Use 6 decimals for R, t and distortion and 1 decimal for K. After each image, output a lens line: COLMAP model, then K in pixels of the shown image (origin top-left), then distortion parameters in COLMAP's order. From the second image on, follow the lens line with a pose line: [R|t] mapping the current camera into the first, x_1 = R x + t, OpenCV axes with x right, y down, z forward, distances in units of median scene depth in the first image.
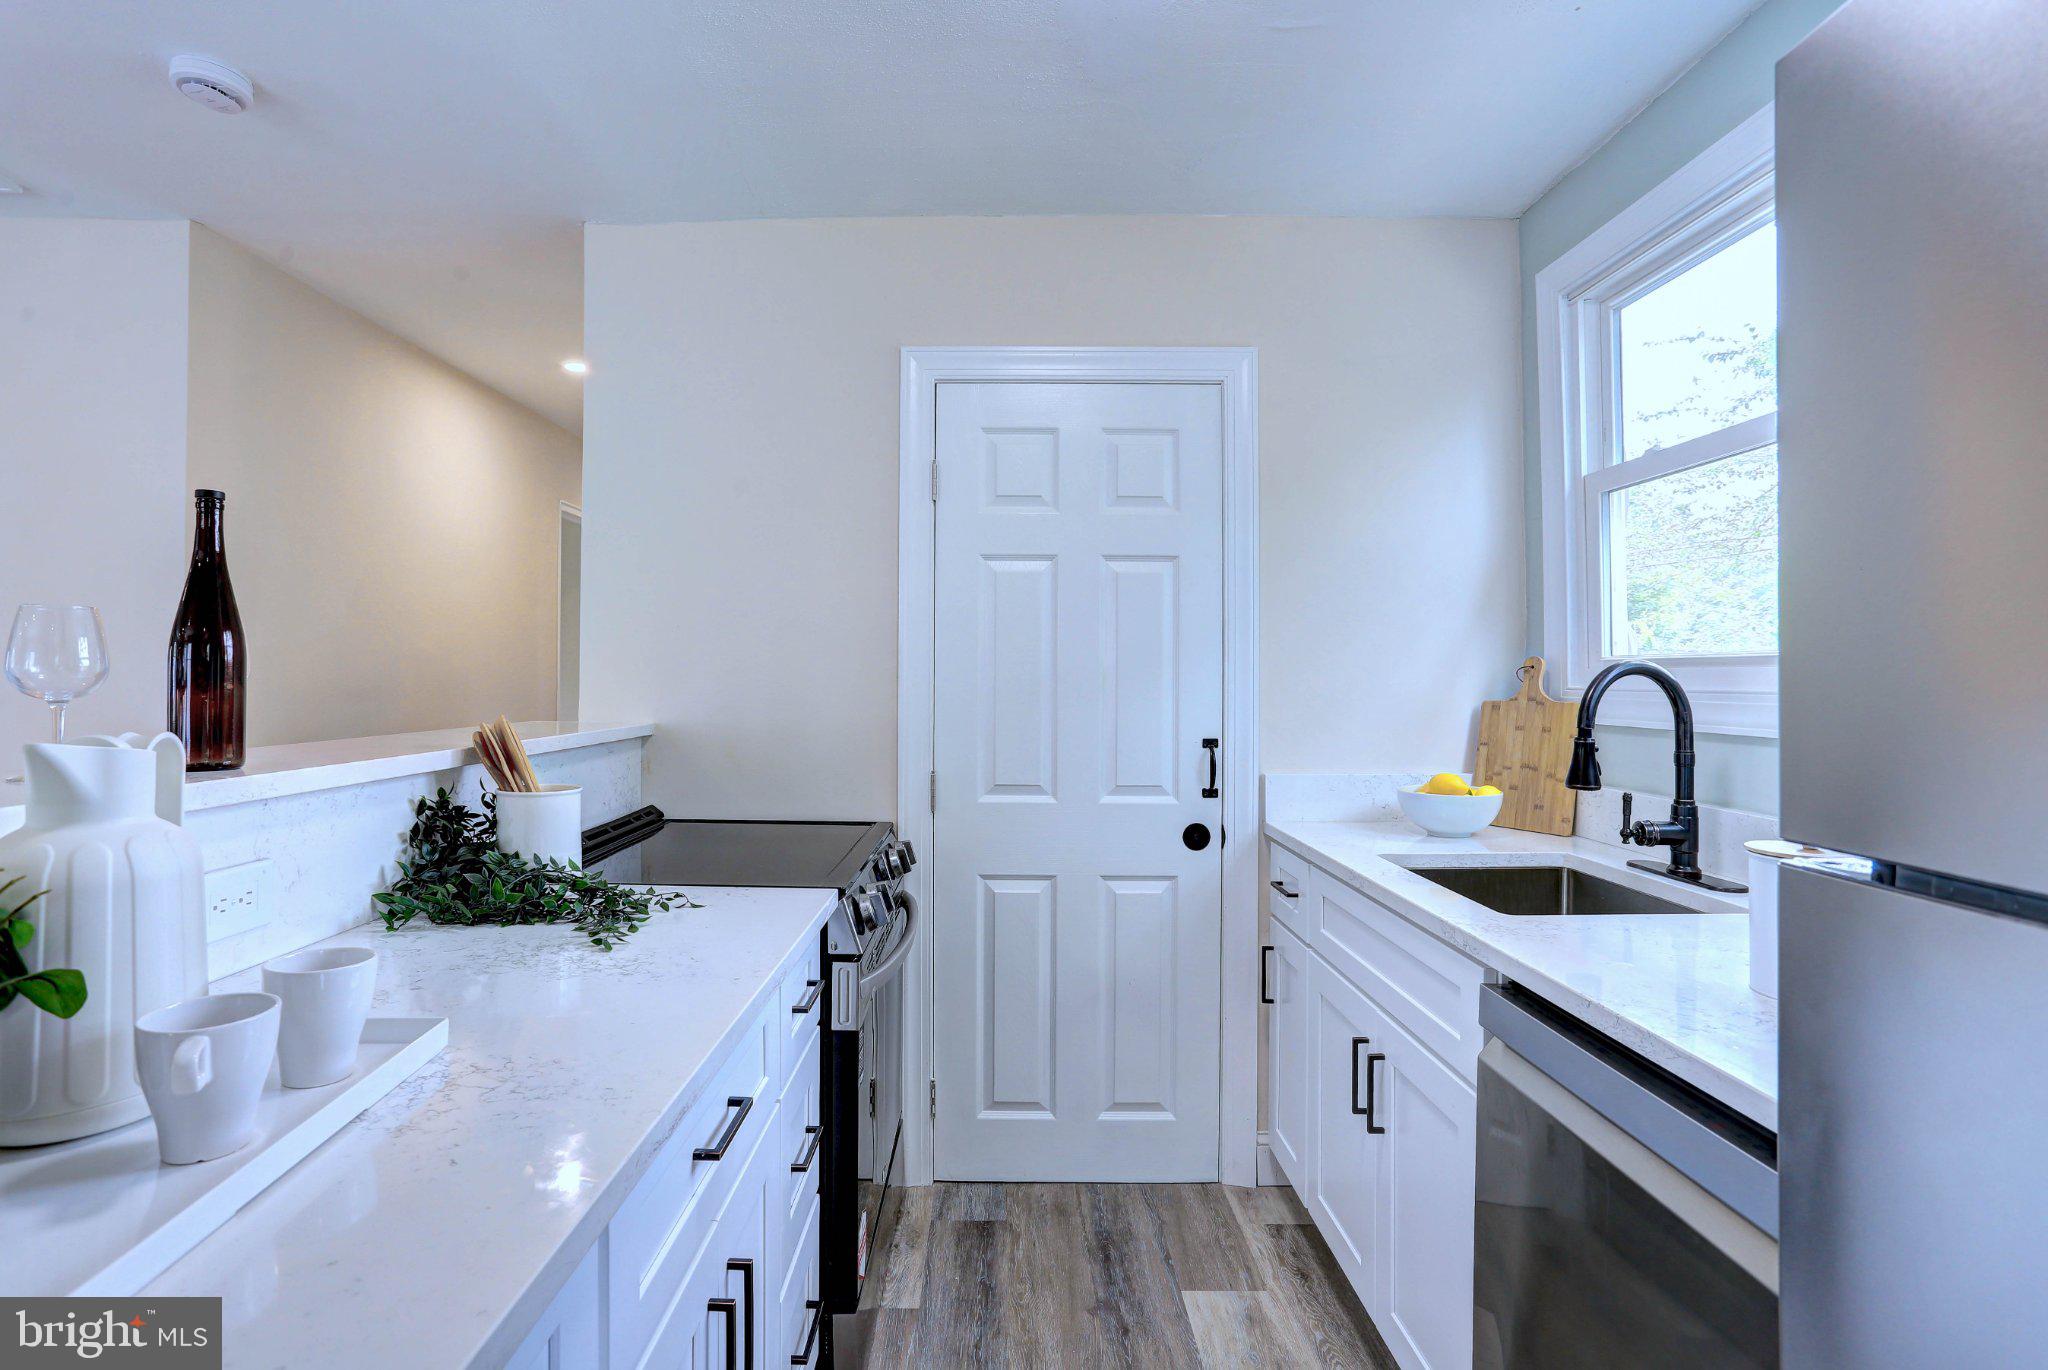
lens RADIAL K [[1028.6, 0, 1023.9], [0, 1028.6, 667.7], [0, 0, 1]] dist [-0.056649, 0.040713]
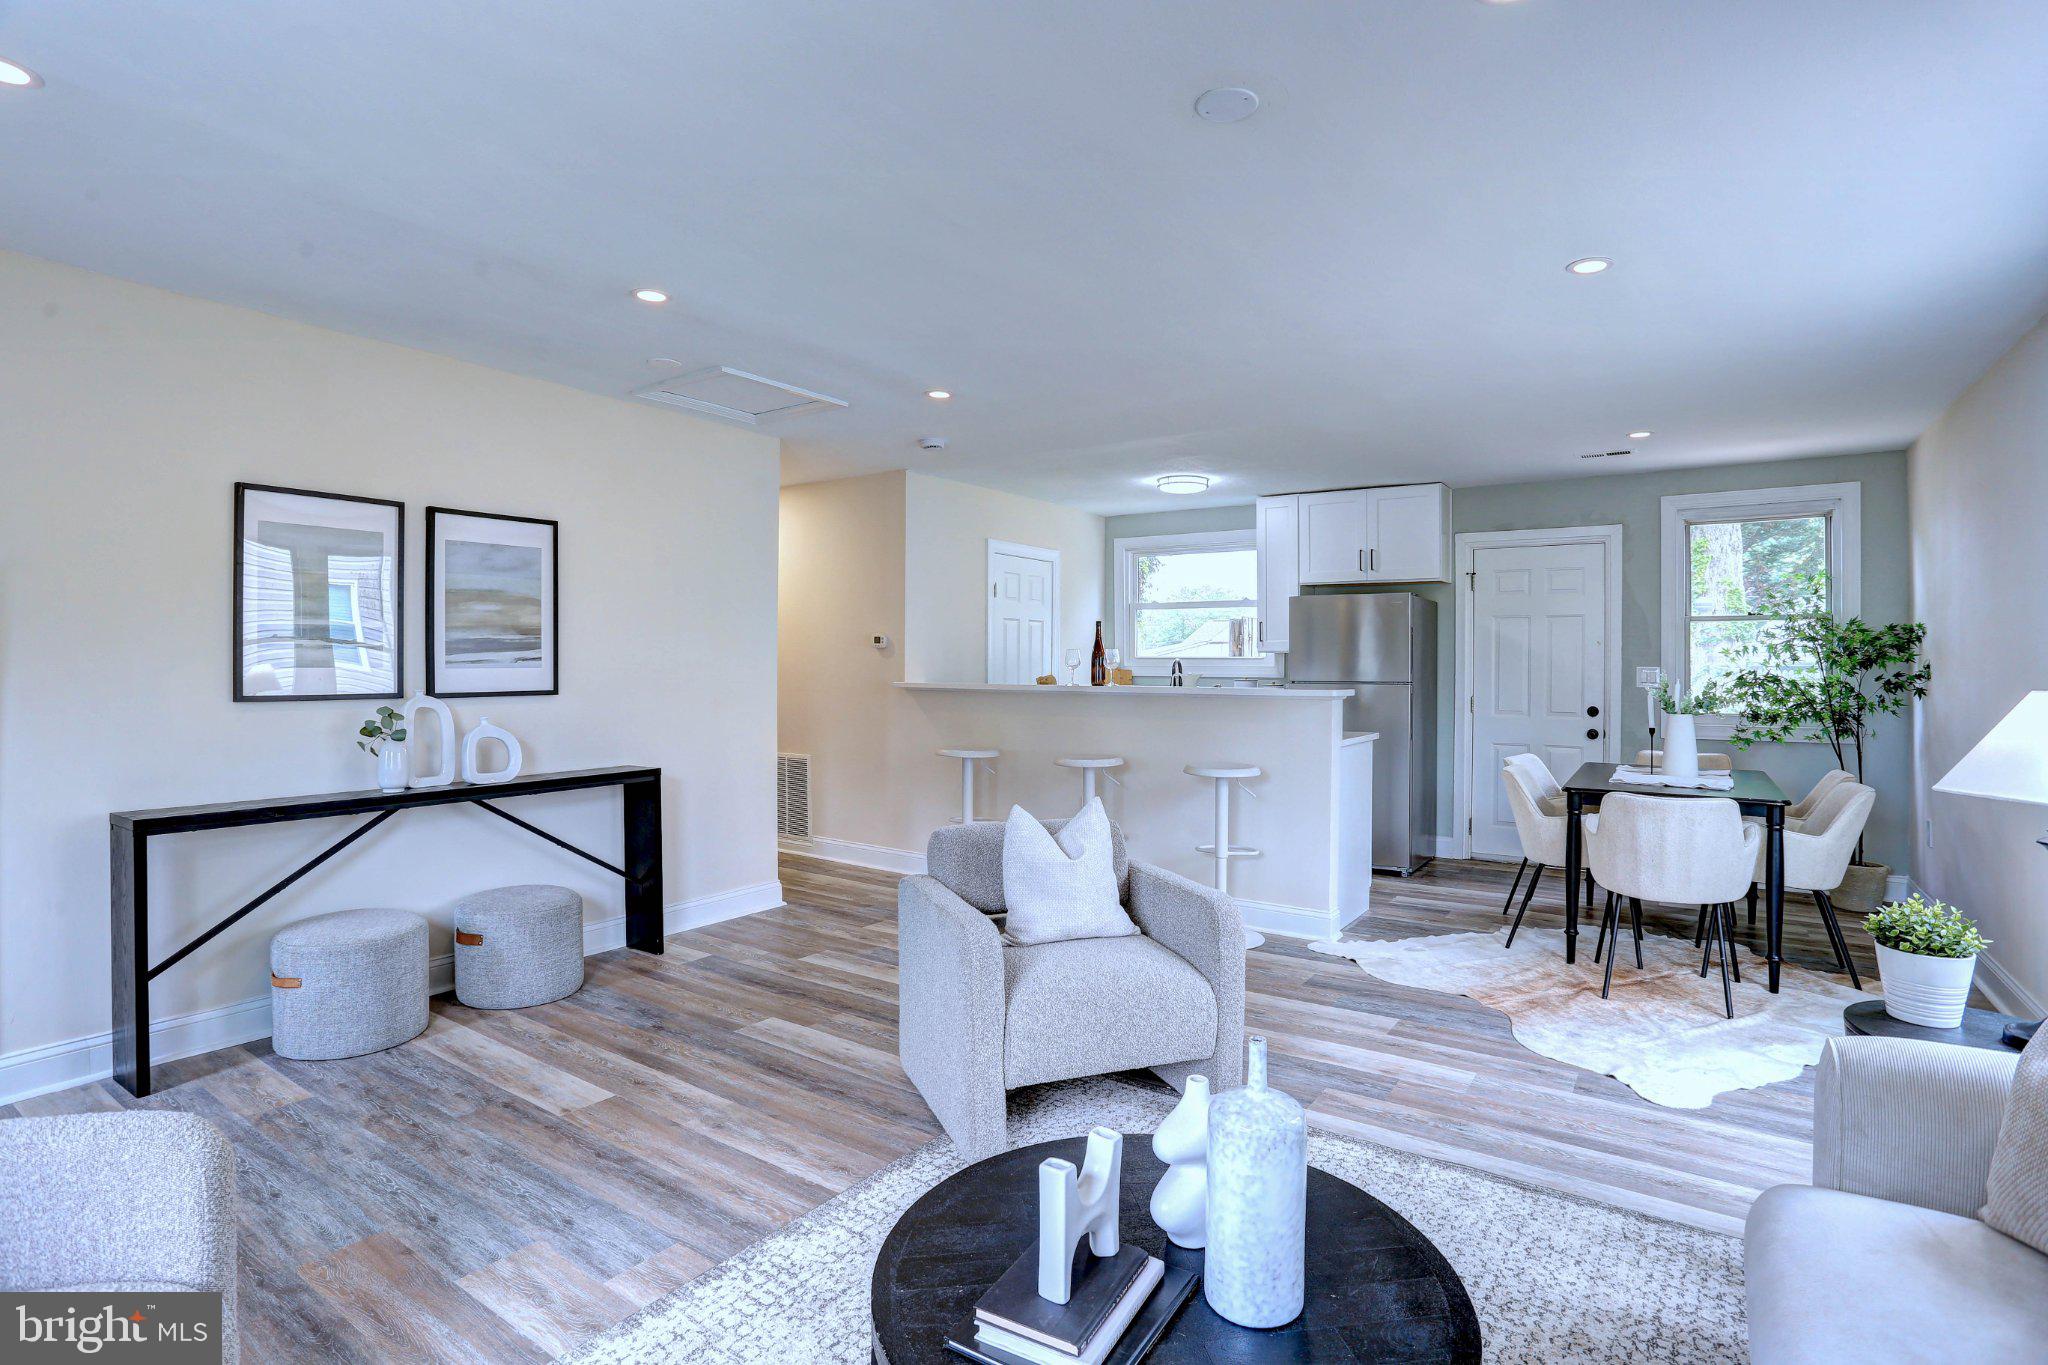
lens RADIAL K [[1019.1, 0, 1023.9], [0, 1019.1, 660.9], [0, 0, 1]] dist [-0.076764, 0.033084]
pose [[0.559313, 0.001864, 0.828954, -2.706029], [-0.011575, 0.999918, 0.005562, -0.018767], [-0.828876, -0.012707, 0.559289, -0.670307]]
